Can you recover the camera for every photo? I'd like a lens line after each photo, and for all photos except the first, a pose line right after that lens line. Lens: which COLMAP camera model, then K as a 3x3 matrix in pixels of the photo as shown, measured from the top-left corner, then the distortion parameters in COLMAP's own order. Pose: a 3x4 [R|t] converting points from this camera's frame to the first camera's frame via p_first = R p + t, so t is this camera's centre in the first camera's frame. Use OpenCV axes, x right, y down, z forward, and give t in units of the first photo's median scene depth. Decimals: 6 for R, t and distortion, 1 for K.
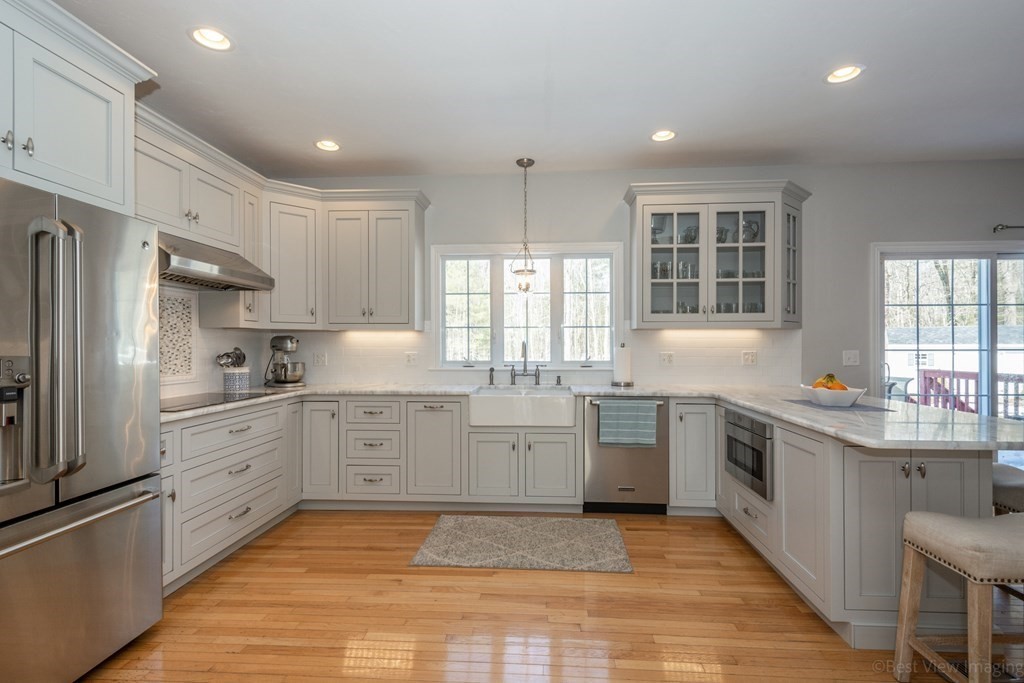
lens RADIAL K [[493.0, 0, 533.2], [0, 493.0, 343.2], [0, 0, 1]] dist [0.021367, -0.010503]
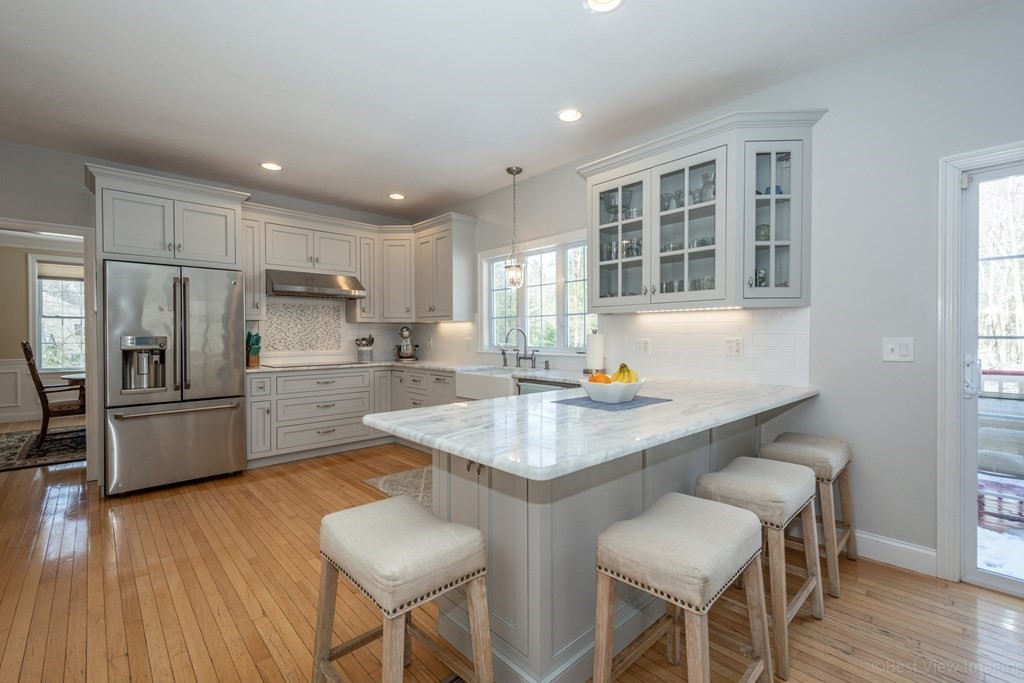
lens RADIAL K [[459.0, 0, 489.0], [0, 459.0, 337.3], [0, 0, 1]] dist [0.017070, -0.000163]
pose [[0.705824, 0.002763, -0.708382, 0.734297], [0.004304, 0.999957, 0.008189, 0.007491], [0.708374, -0.008828, 0.705782, 0.227332]]
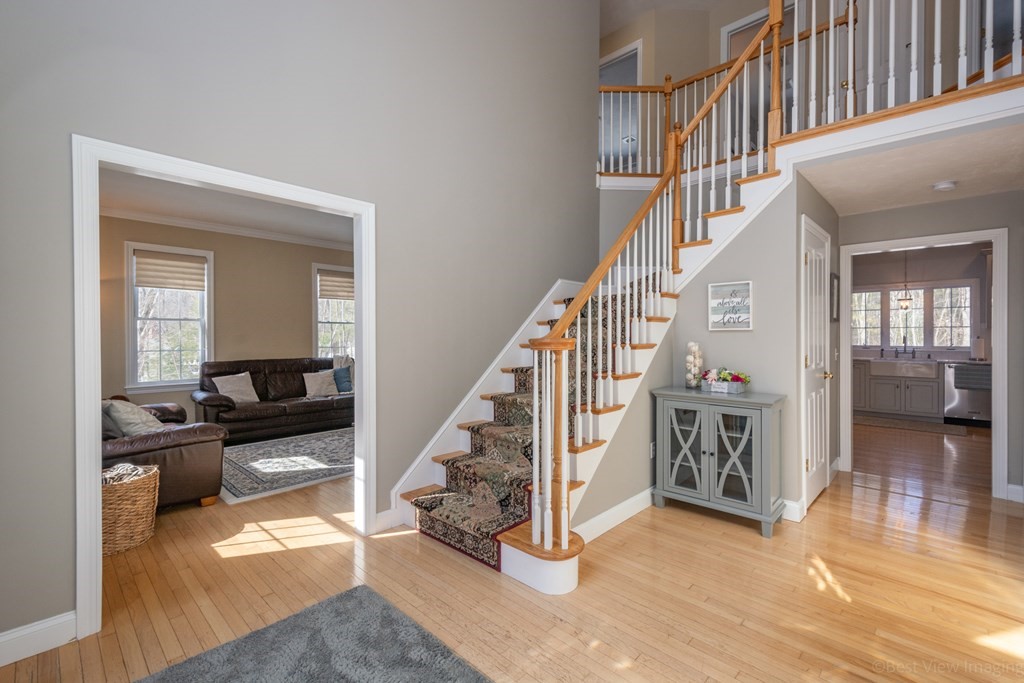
lens RADIAL K [[452.2, 0, 518.6], [0, 452.2, 335.7], [0, 0, 1]] dist [0.016168, -0.000705]
pose [[0.754953, -0.001084, -0.655778, 0.016377], [0.004789, 0.999981, 0.003860, -0.018201], [0.655762, -0.006055, 0.754944, -1.449249]]
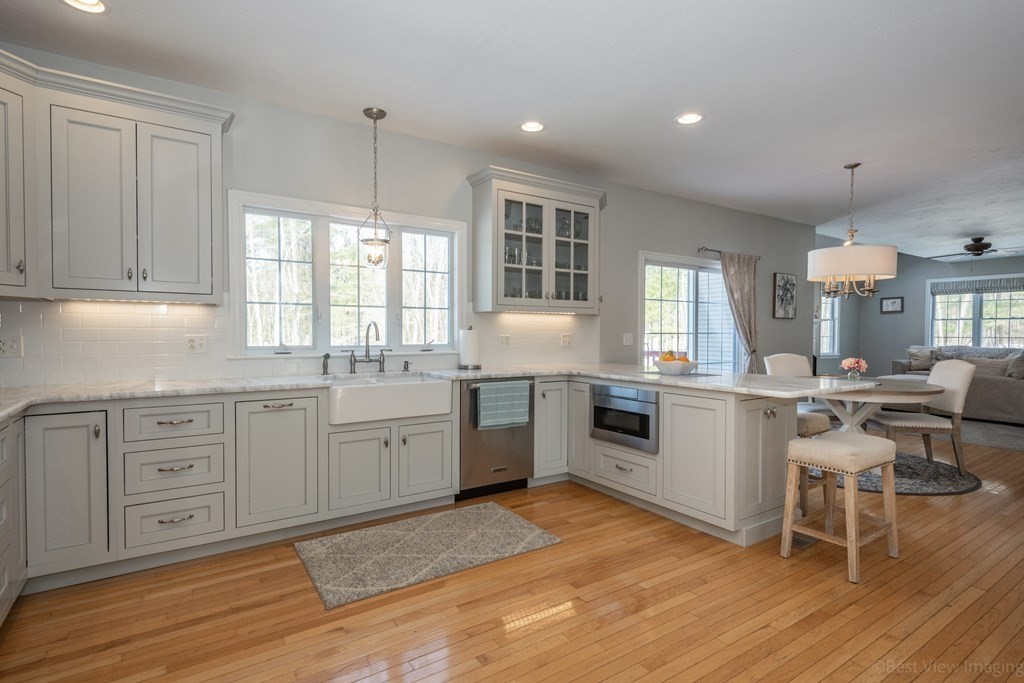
lens RADIAL K [[493.0, 0, 533.2], [0, 493.0, 343.2], [0, 0, 1]] dist [0.021367, -0.010503]
pose [[0.791323, -0.009361, 0.611327, -0.349026], [-0.005516, 0.999733, 0.022449, 0.012780], [-0.611374, -0.021136, 0.791060, 0.153499]]
